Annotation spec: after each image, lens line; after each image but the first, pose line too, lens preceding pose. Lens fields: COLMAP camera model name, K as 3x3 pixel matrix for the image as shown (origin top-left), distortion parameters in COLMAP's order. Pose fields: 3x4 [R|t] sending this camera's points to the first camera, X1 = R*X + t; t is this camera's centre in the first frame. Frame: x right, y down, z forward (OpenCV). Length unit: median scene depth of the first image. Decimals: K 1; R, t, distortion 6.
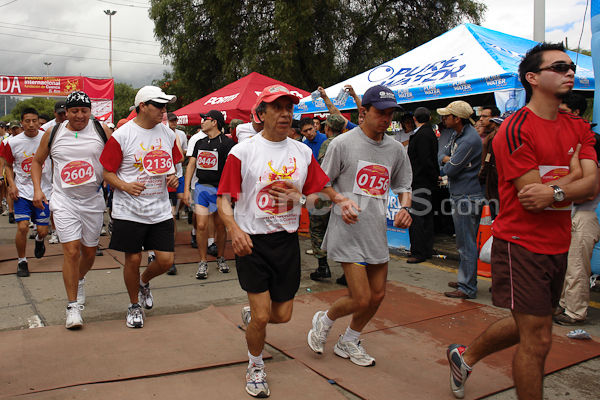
lens RADIAL K [[542.9, 0, 230.7], [0, 542.9, 149.3], [0, 0, 1]] dist [-0.063605, 0.002494]
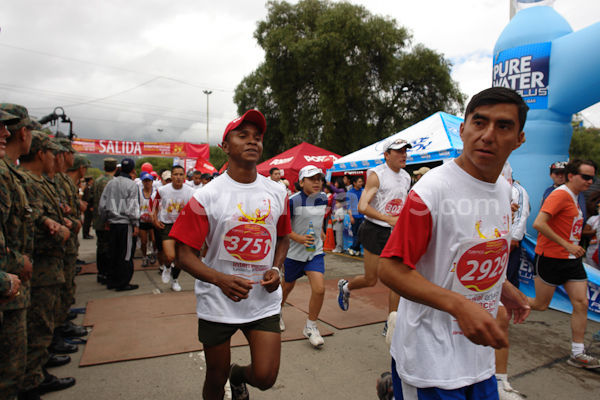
lens RADIAL K [[427.7, 0, 301.0], [0, 427.7, 197.8], [0, 0, 1]] dist [-0.091246, 0.071210]
pose [[0.999978, 0.004184, -0.005112, 0.033663], [-0.004167, 0.999986, 0.003177, 0.001514], [0.005126, -0.003155, 0.999982, -0.114042]]
